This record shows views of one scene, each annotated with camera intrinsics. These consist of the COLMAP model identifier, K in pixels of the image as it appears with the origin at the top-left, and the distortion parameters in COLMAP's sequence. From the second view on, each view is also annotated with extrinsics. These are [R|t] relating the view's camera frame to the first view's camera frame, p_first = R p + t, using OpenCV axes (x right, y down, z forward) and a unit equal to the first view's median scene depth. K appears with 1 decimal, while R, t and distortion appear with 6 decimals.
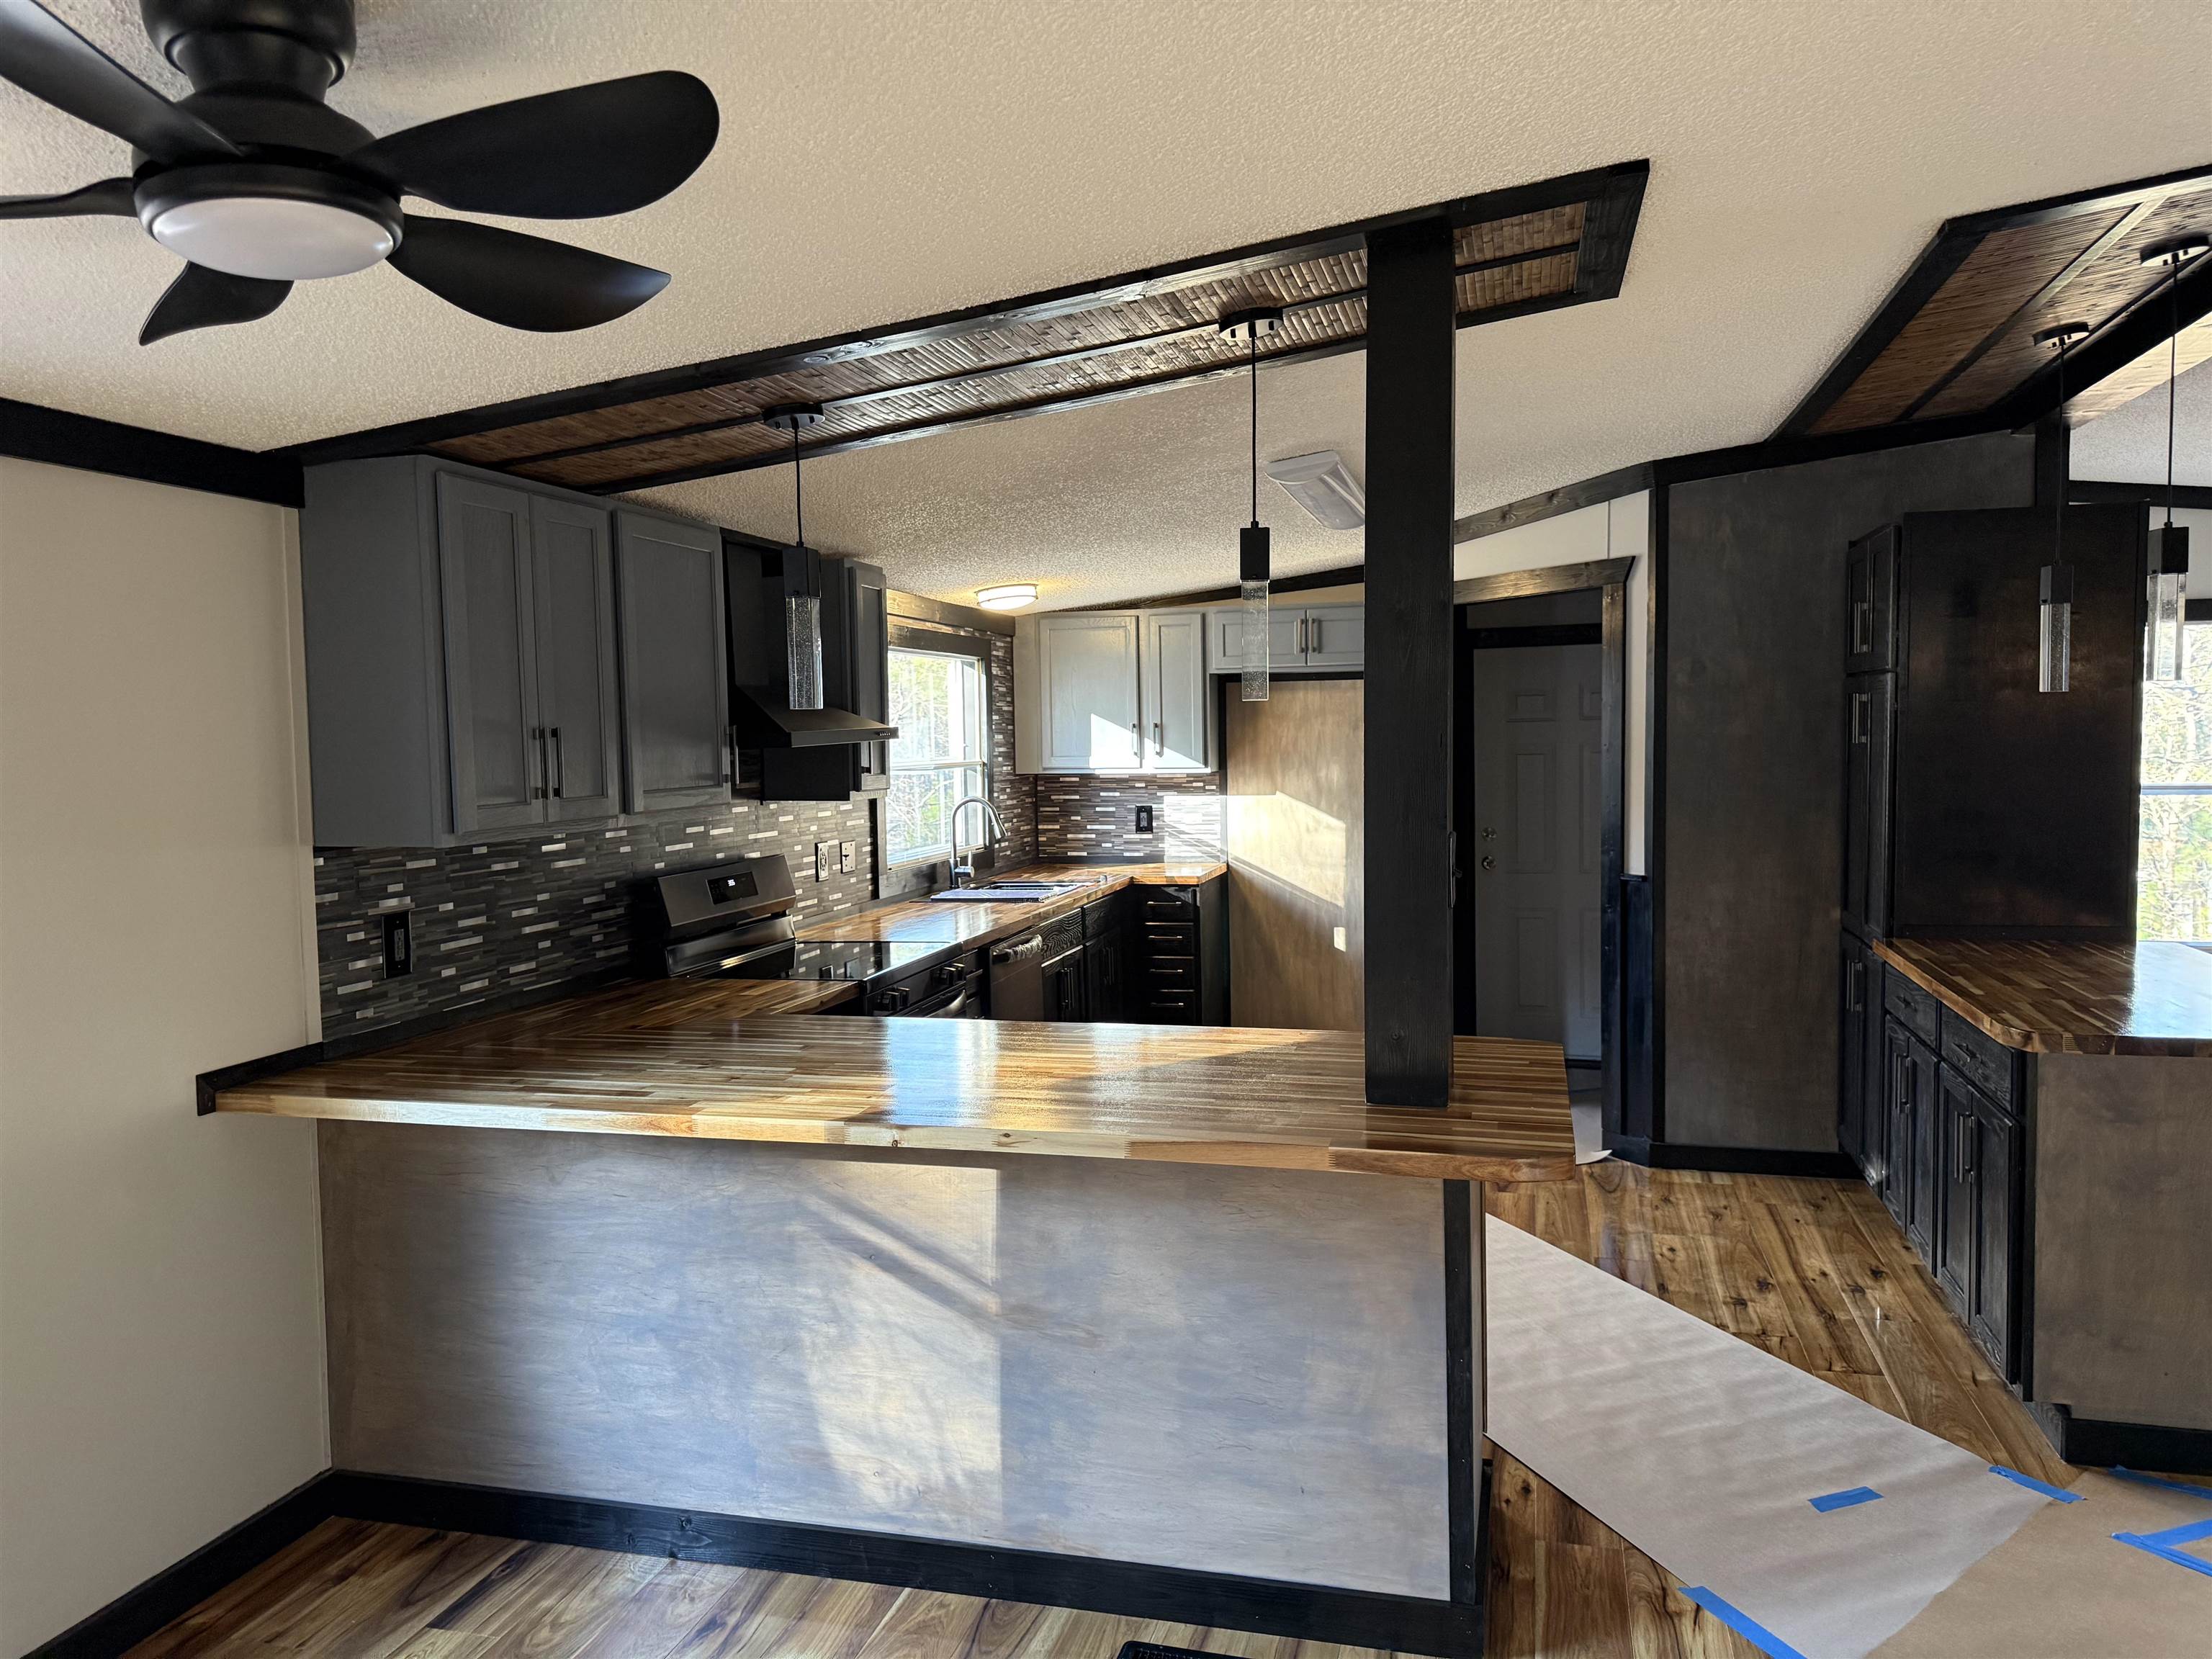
lens RADIAL K [[1556.0, 0, 1104.2], [0, 1556.0, 806.4], [0, 0, 1]] dist [0.023528, -0.028824]
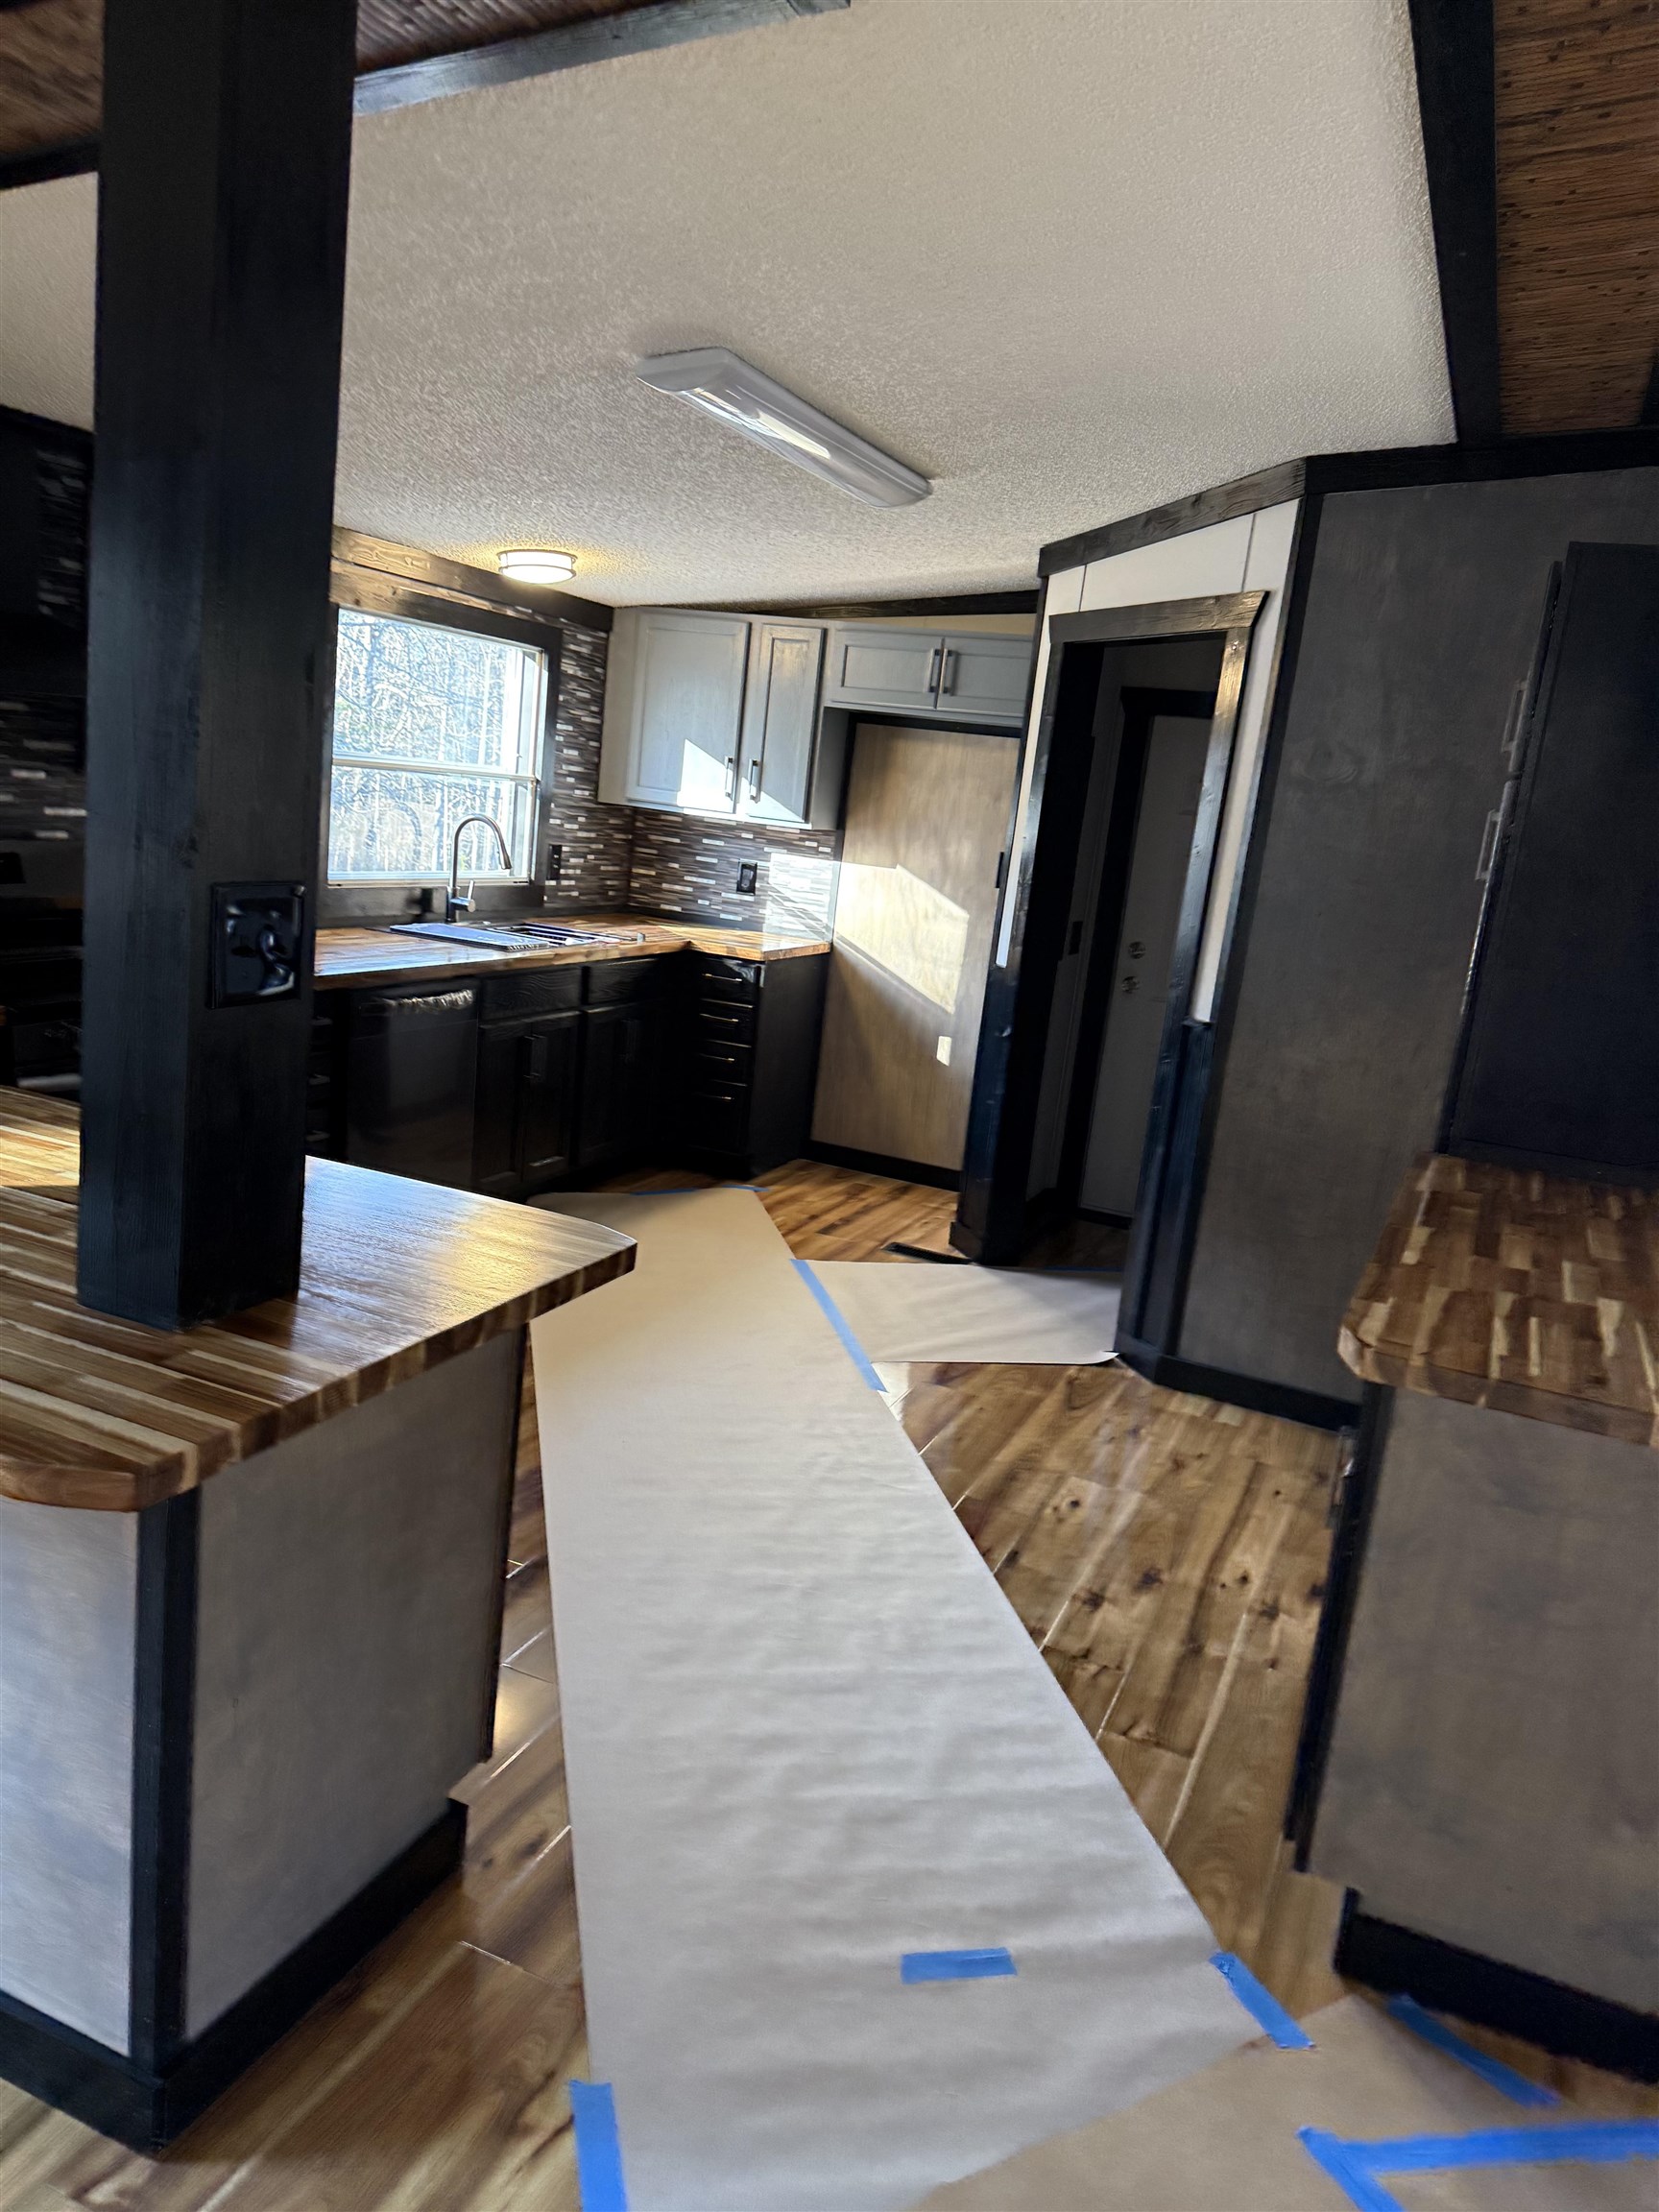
lens RADIAL K [[1556.0, 0, 830.4], [0, 1556.0, 1111.4], [0, 0, 1]] dist [0.023528, -0.028824]
pose [[0.983184, 0.153136, -0.099496, 0.246357], [-0.136776, 0.978489, 0.154438, -0.005736], [0.121006, -0.138232, 0.982980, 0.221256]]
